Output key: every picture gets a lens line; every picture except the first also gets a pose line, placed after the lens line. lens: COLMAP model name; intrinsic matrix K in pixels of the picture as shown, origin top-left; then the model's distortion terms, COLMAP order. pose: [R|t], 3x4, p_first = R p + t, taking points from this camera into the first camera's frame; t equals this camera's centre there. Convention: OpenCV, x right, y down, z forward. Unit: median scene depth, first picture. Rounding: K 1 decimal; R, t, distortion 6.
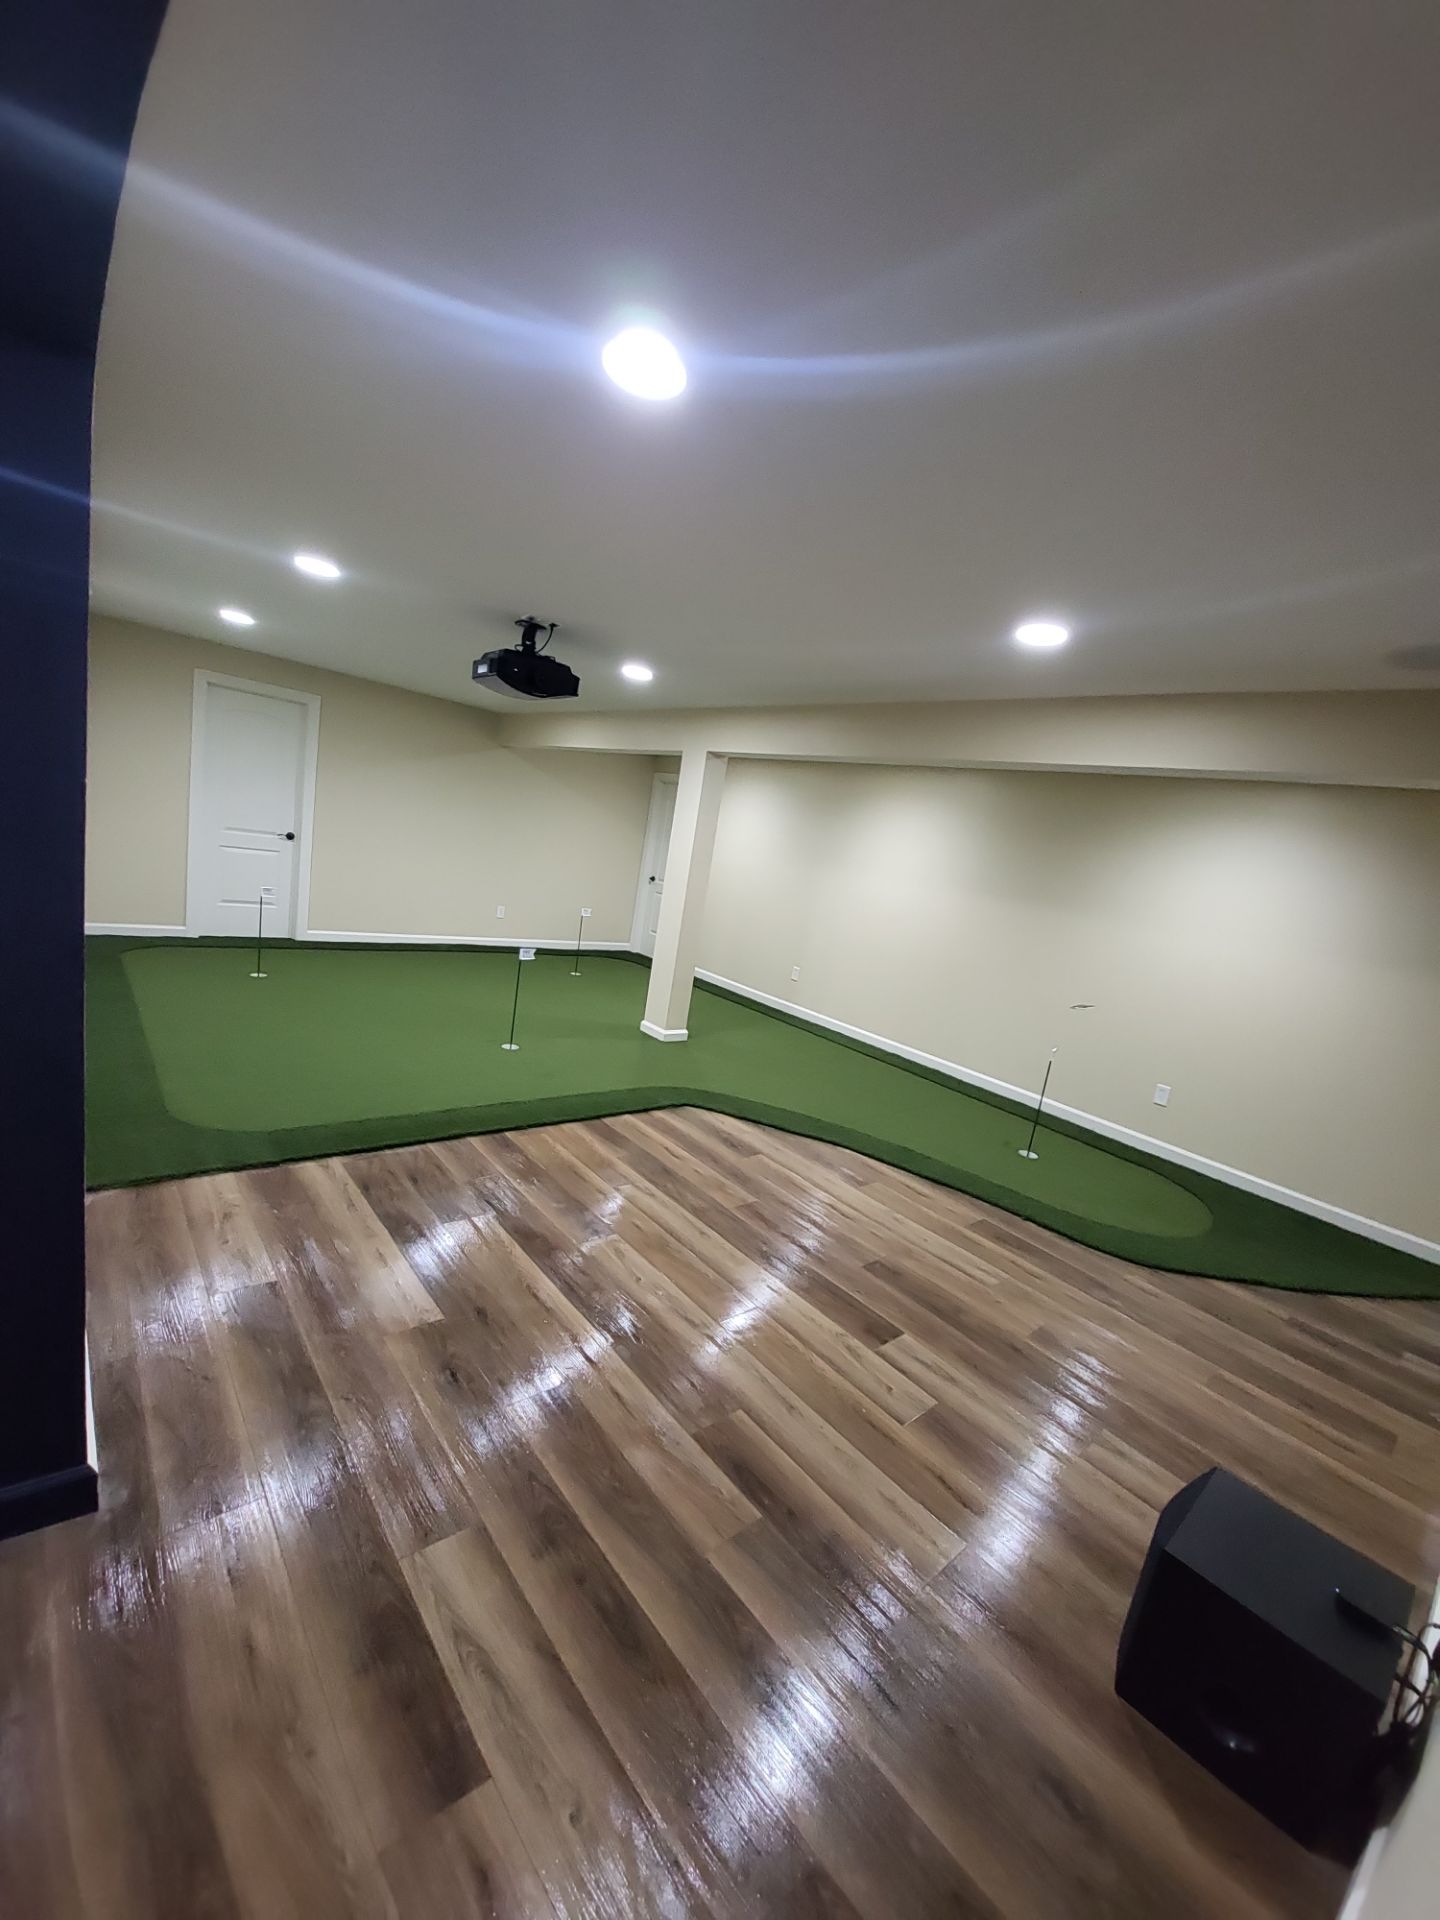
lens RADIAL K [[750.3, 0, 731.0], [0, 750.3, 978.9], [0, 0, 1]] dist [0.007419, -0.013642]
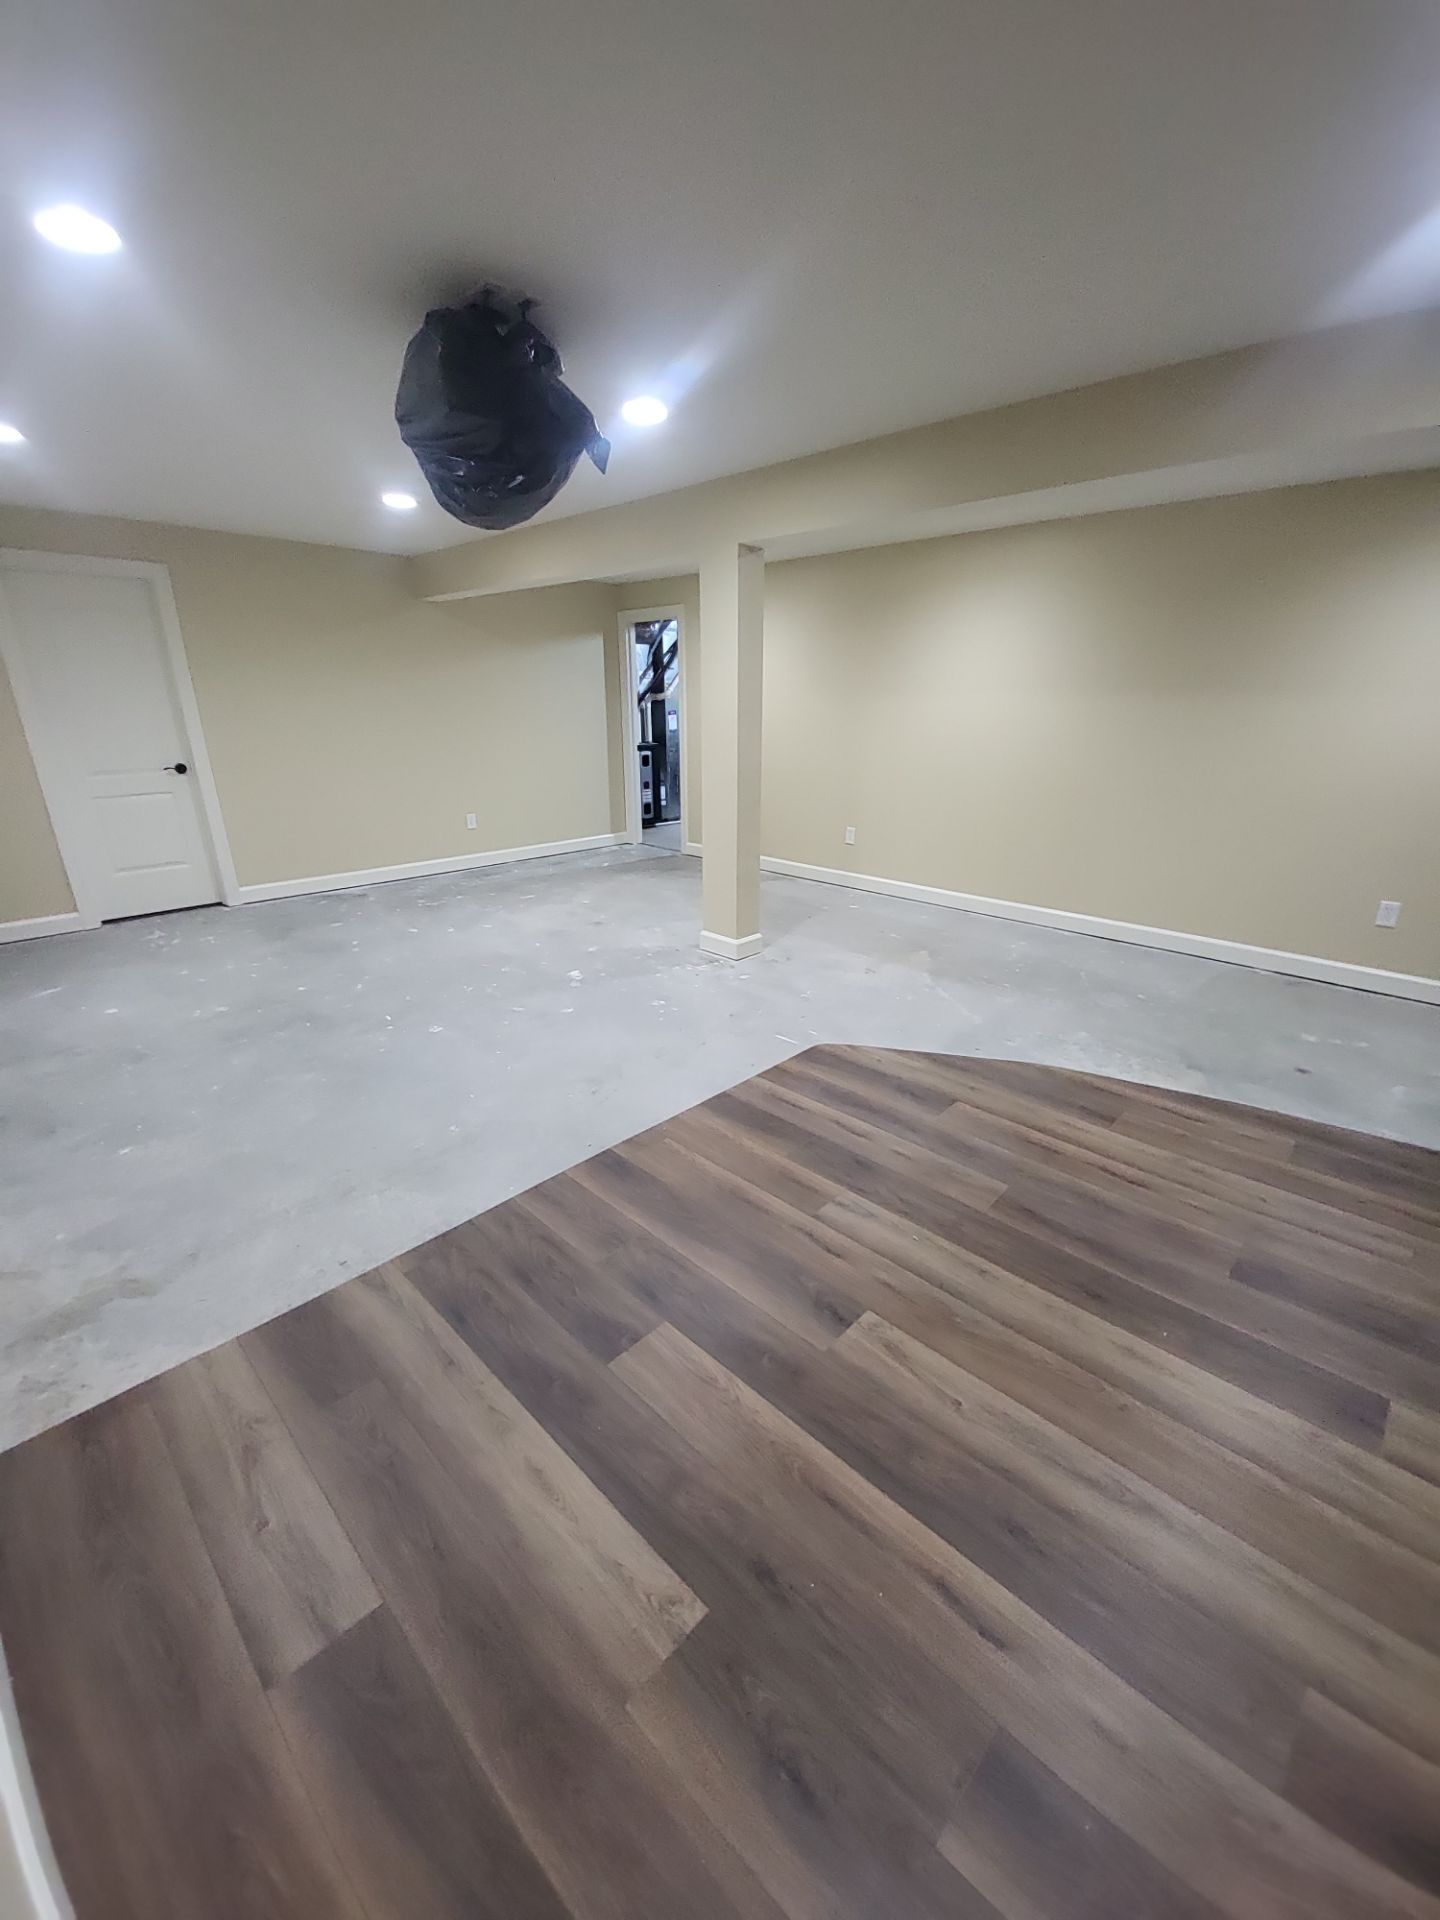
lens RADIAL K [[759.8, 0, 731.6], [0, 759.8, 971.0], [0, 0, 1]] dist [0.001363, -0.009813]
pose [[0.983757, -0.176688, 0.031682, -0.199418], [0.168804, 0.970615, 0.171501, -0.057775], [-0.061054, -0.163367, 0.984674, 0.355798]]
